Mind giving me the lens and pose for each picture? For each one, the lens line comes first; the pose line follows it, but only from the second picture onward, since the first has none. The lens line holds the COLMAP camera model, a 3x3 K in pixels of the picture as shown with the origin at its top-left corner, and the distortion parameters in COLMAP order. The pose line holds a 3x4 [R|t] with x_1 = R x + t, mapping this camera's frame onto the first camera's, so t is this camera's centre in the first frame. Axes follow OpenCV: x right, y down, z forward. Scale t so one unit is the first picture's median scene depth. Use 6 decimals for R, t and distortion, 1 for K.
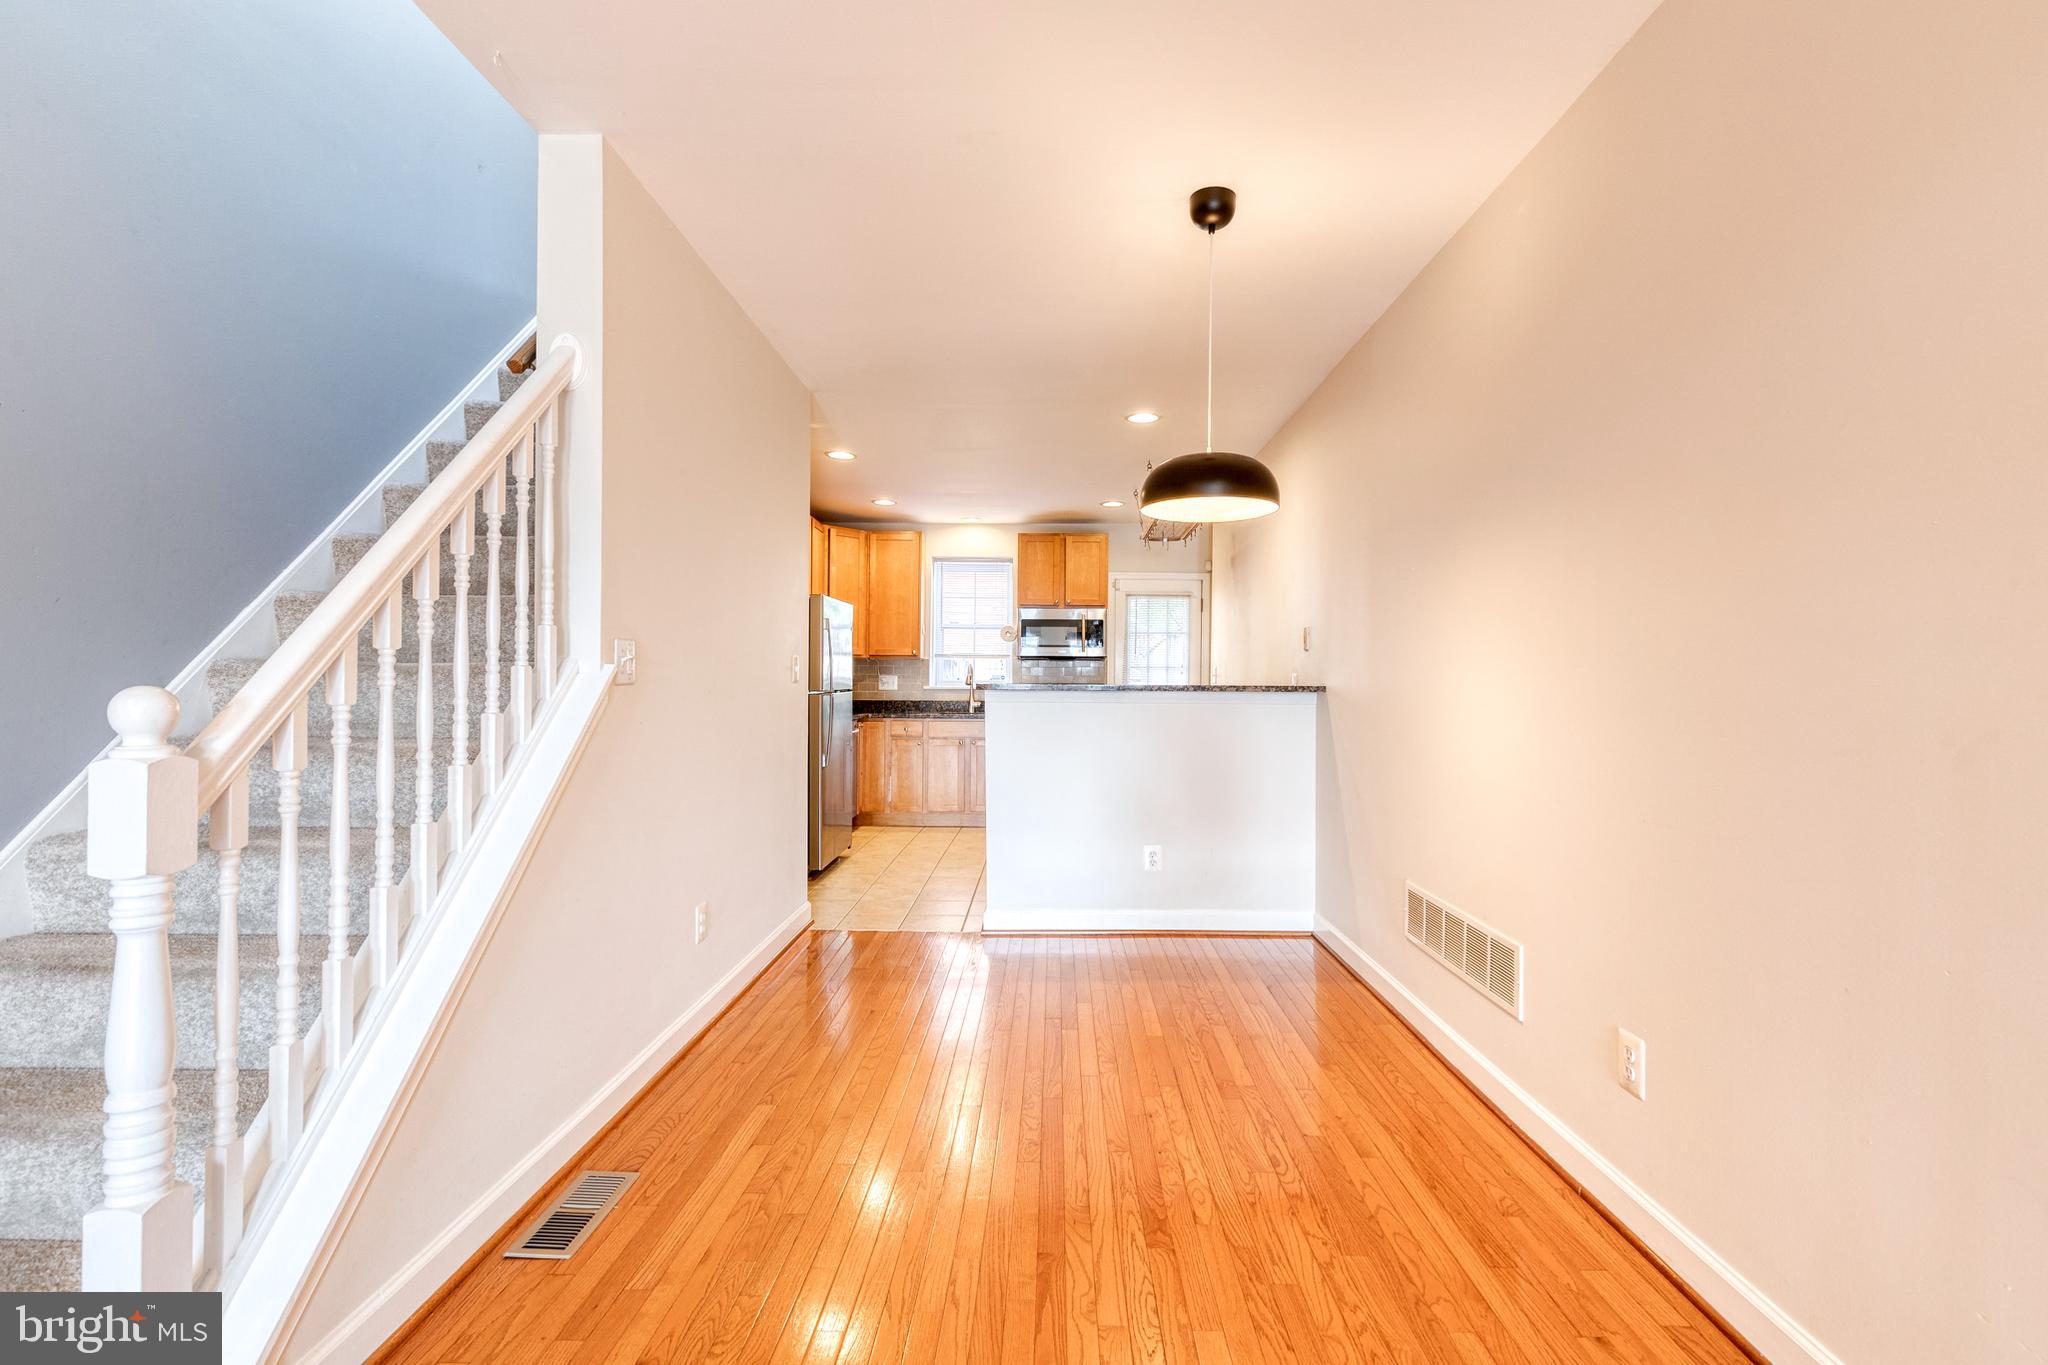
lens RADIAL K [[964.7, 0, 1051.3], [0, 964.7, 691.7], [0, 0, 1]] dist [0.000708, -0.000007]
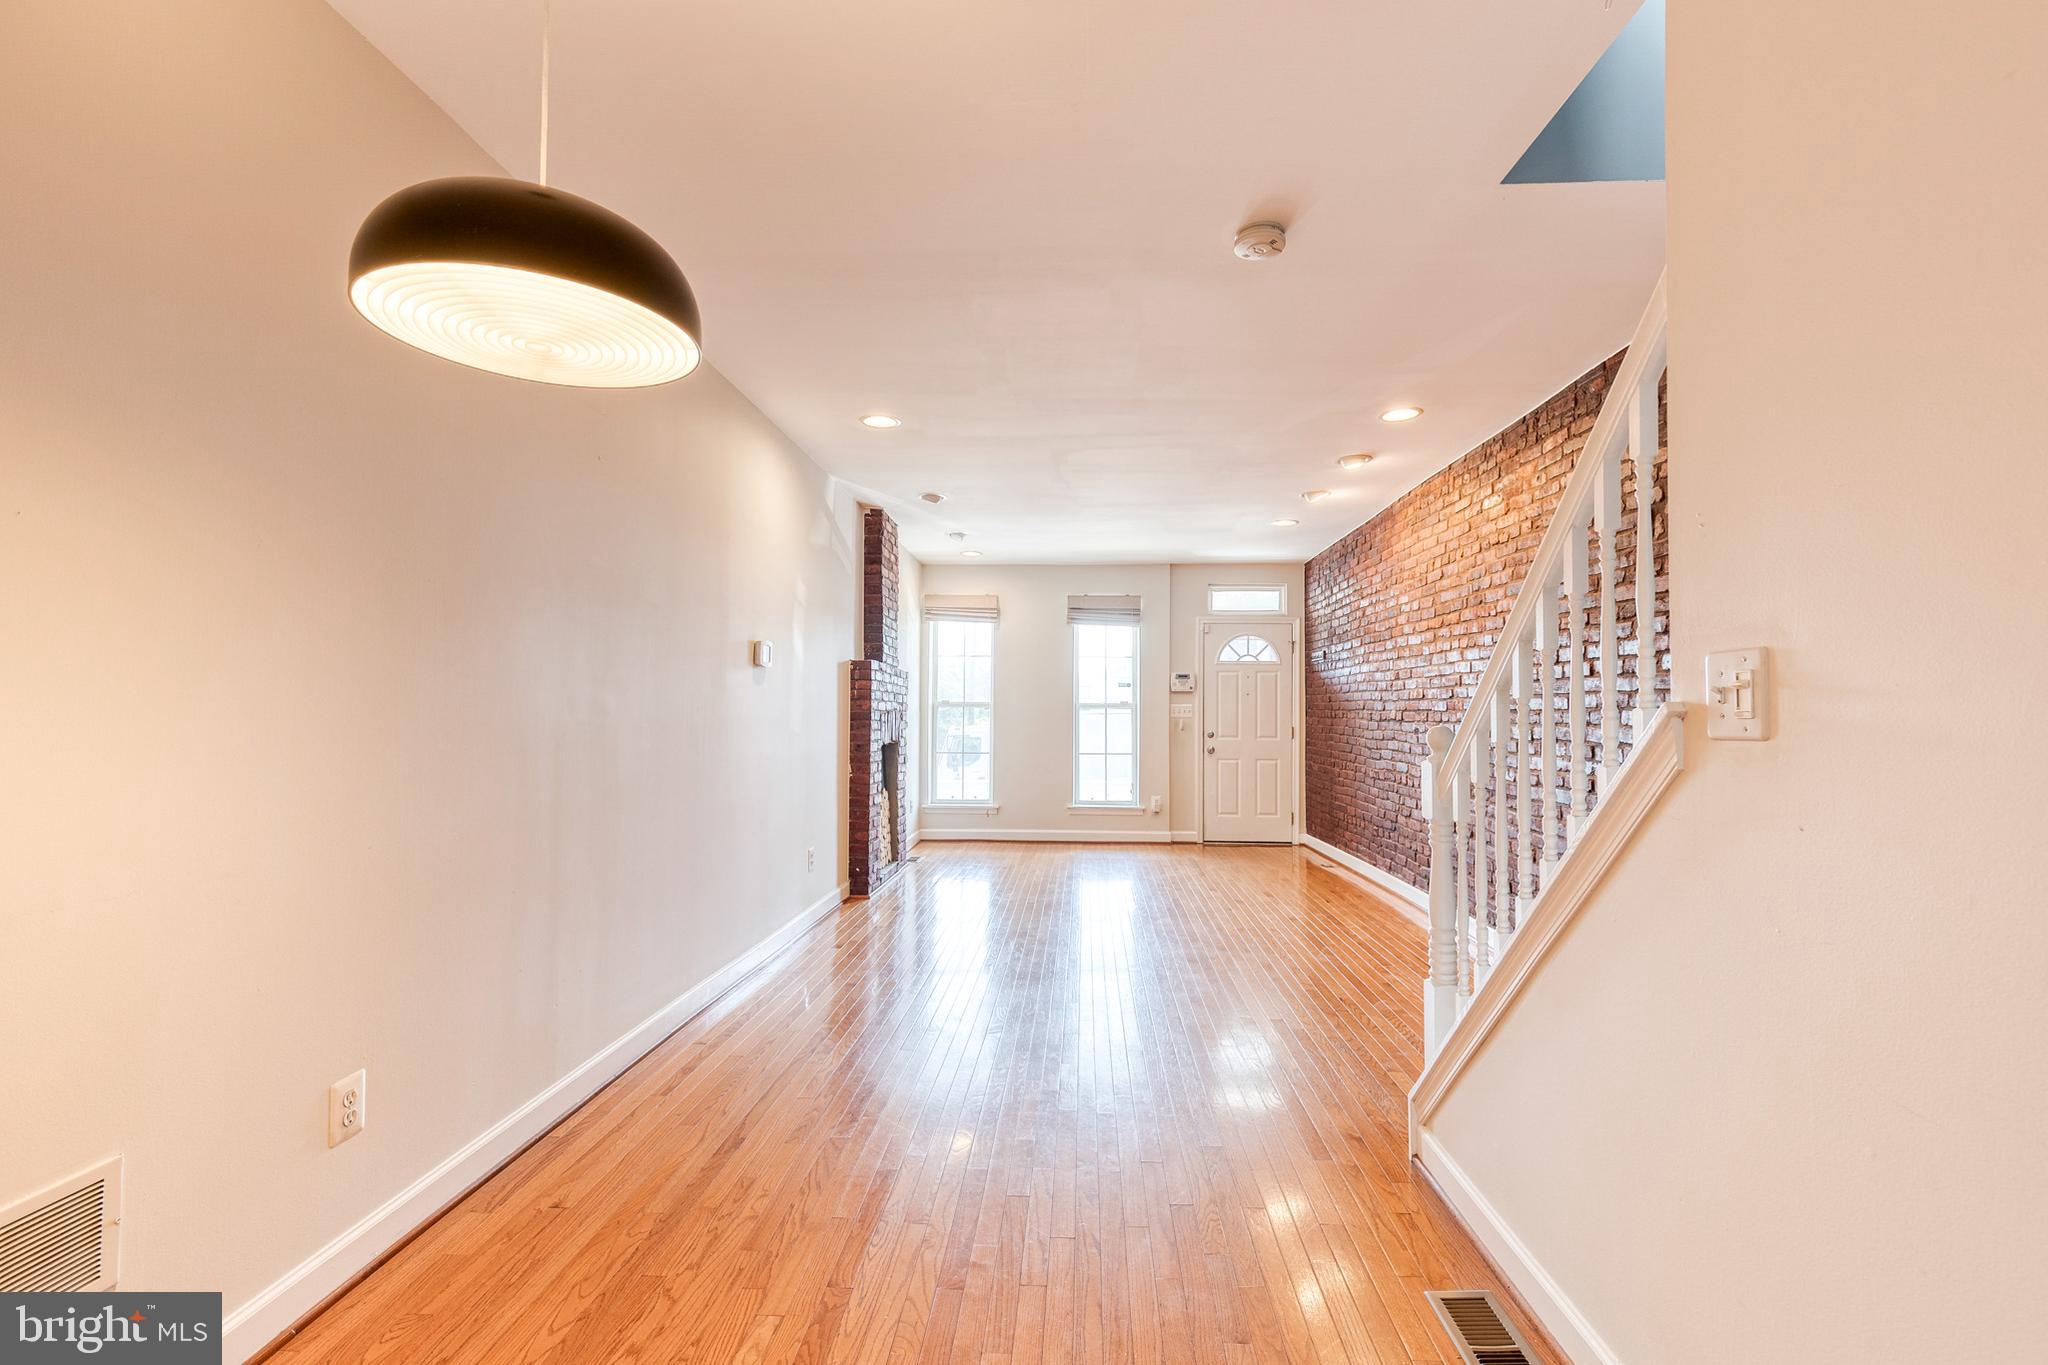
lens RADIAL K [[937.4, 0, 1033.9], [0, 937.4, 675.4], [0, 0, 1]] dist [0.019815, -0.000066]
pose [[-0.998607, -0.011920, 0.051392, -0.033675], [-0.013415, 0.999493, -0.028861, -0.007287], [-0.051022, -0.029510, -0.998261, 0.517634]]
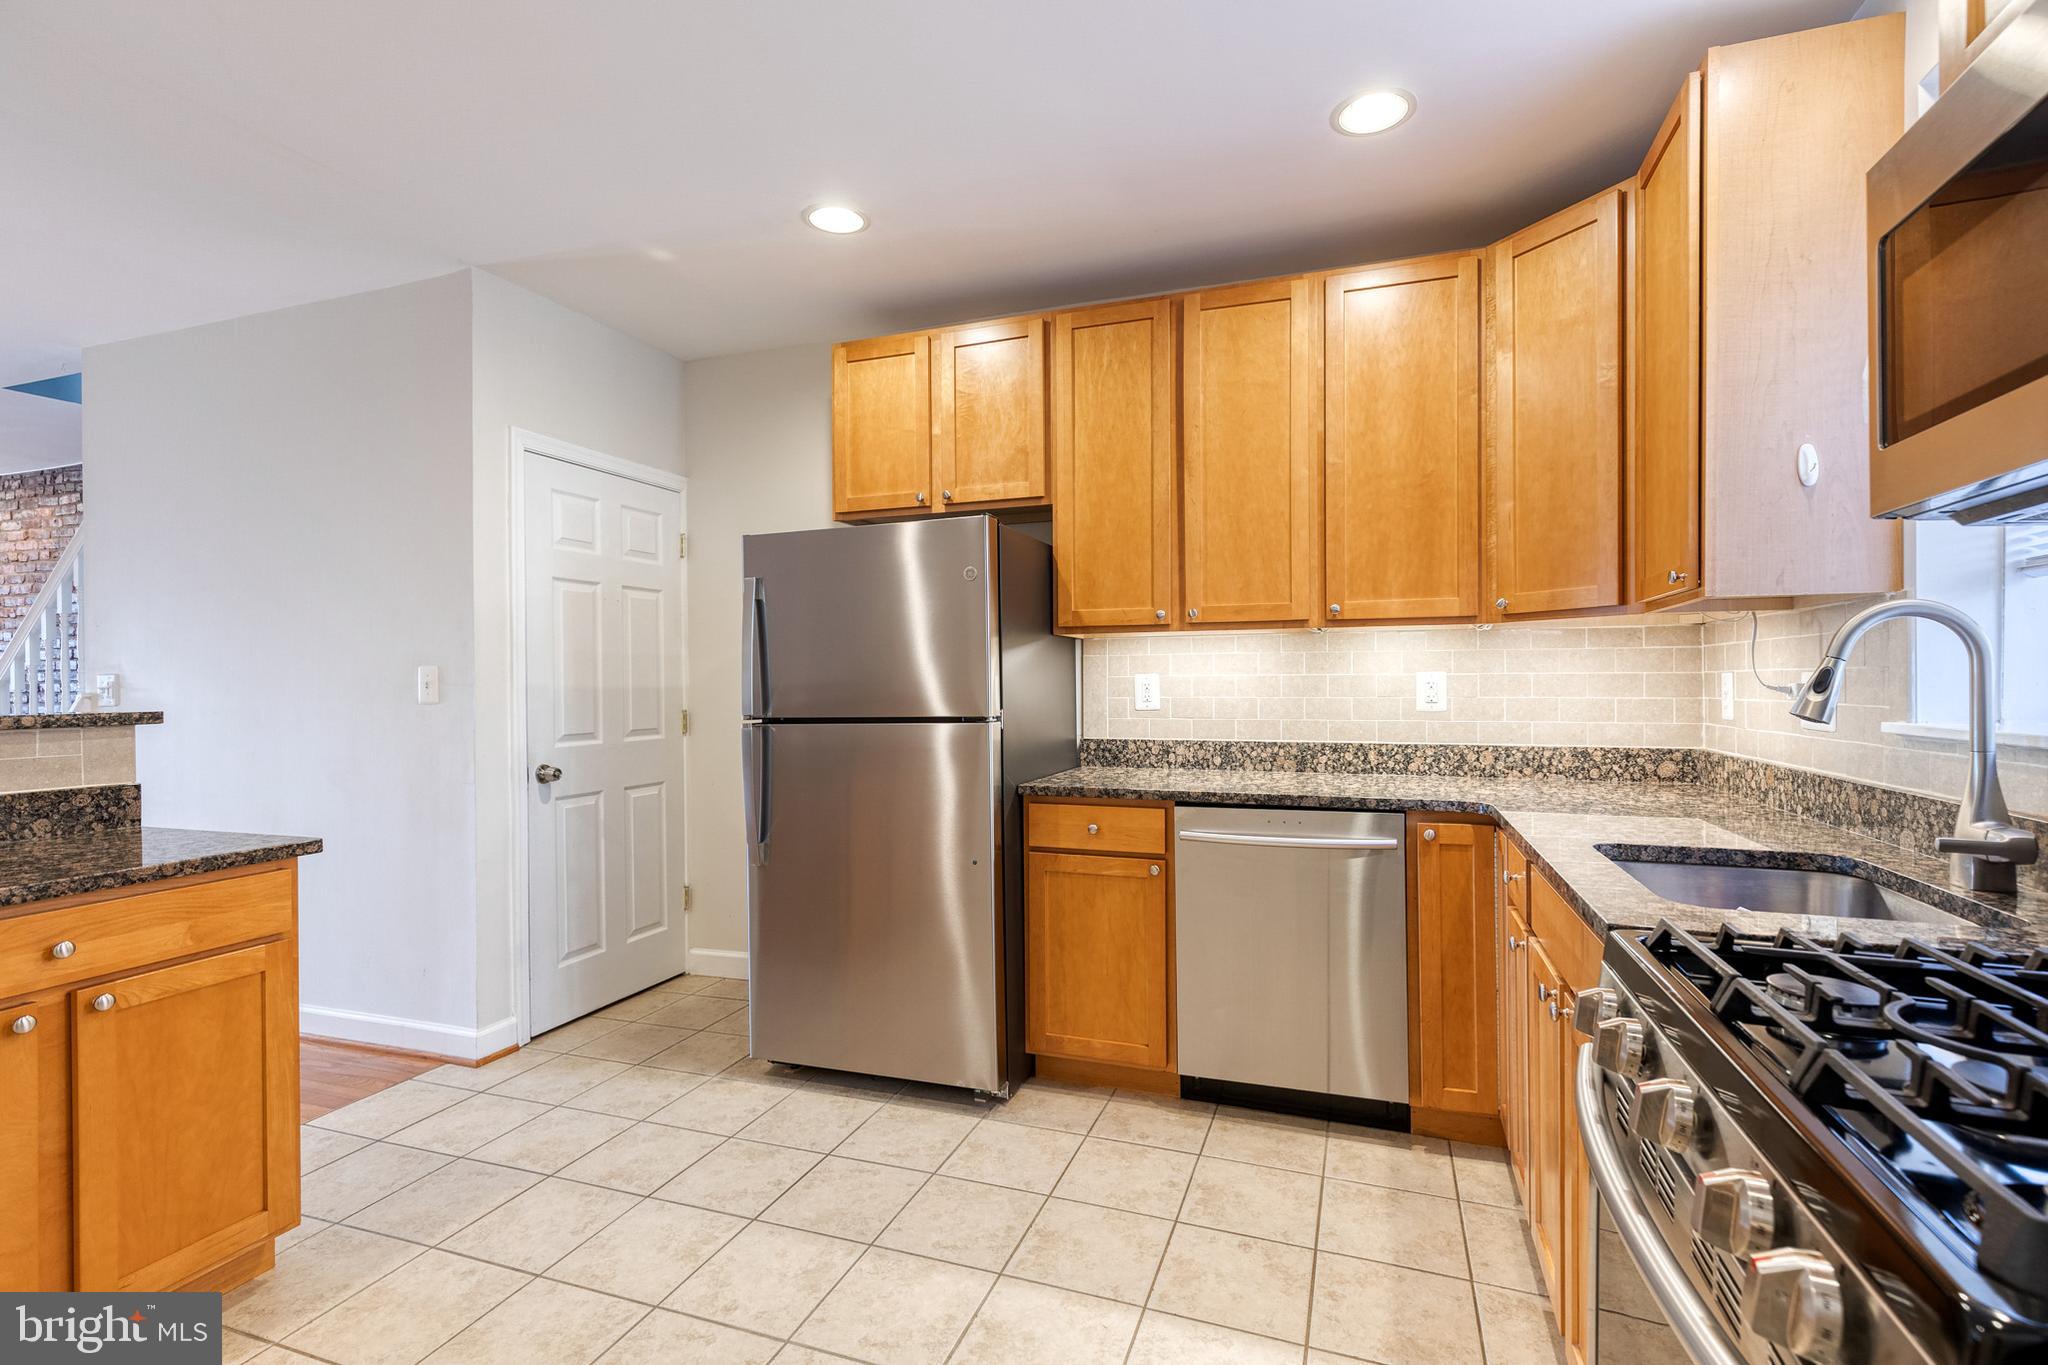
lens RADIAL K [[915.1, 0, 1050.0], [0, 915.1, 687.4], [0, 0, 1]] dist [0.002597, 0.000445]
pose [[-0.331531, 0.000647, -0.943444, 0.128382], [-0.002226, 0.999996, 0.001468, -0.013826], [0.943442, 0.002587, -0.331528, 0.944266]]
